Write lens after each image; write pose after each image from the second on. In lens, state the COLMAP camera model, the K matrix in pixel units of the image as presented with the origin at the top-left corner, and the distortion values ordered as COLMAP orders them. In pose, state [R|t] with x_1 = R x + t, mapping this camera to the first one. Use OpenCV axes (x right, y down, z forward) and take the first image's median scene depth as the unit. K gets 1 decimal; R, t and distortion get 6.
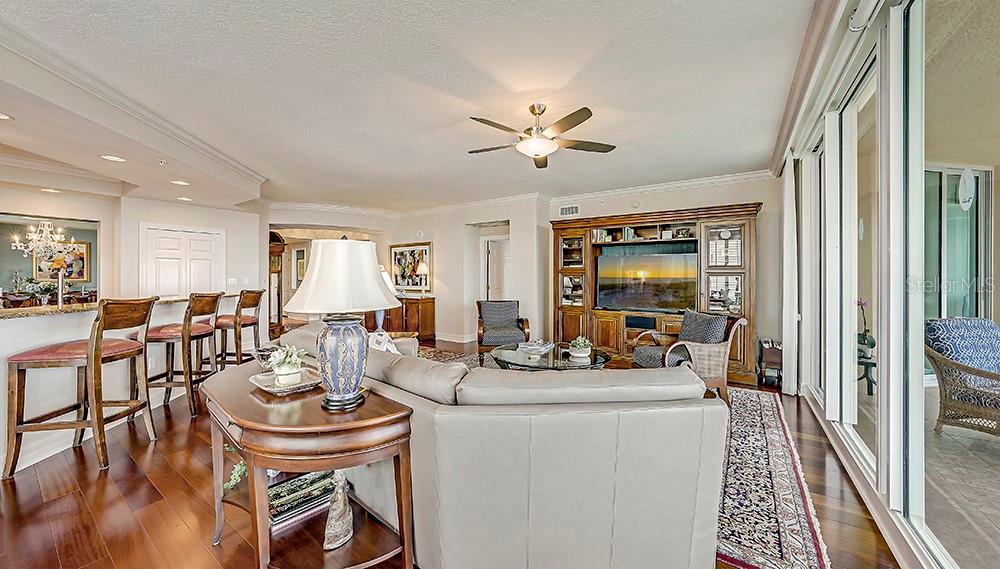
lens RADIAL K [[353.0, 0, 495.8], [0, 353.0, 270.4], [0, 0, 1]] dist [-0.000099, 0.000100]
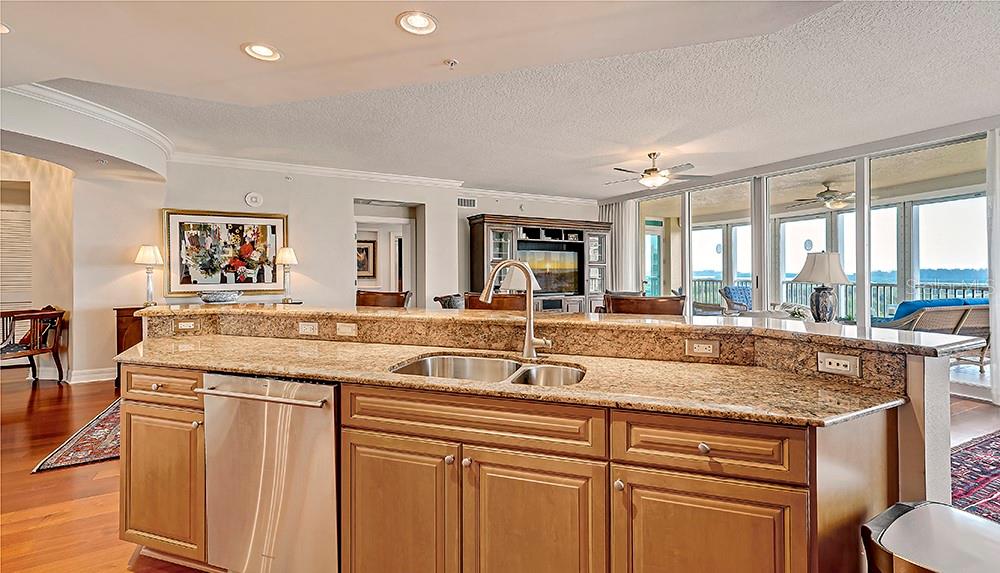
lens RADIAL K [[448.6, 0, 503.4], [0, 448.6, 268.6], [0, 0, 1]] dist [0.000817, 0.000052]
pose [[0.465137, 0.003274, 0.885233, -0.899720], [-0.013474, 0.999903, 0.003382, 0.012850], [-0.885136, -0.013501, 0.465136, 0.319573]]
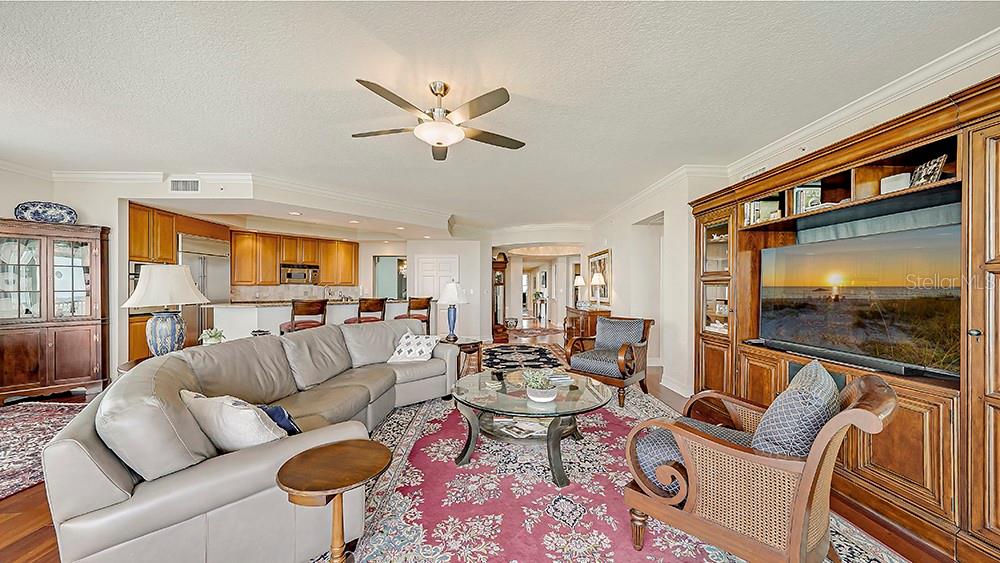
lens RADIAL K [[344.7, 0, 496.0], [0, 344.7, 287.7], [0, 0, 1]] dist [-0.001523, -0.000060]
pose [[0.593598, -0.004439, -0.804750, 0.427368], [0.017675, 0.999815, 0.007523, 0.008596], [0.804568, -0.018689, 0.593566, 0.297029]]
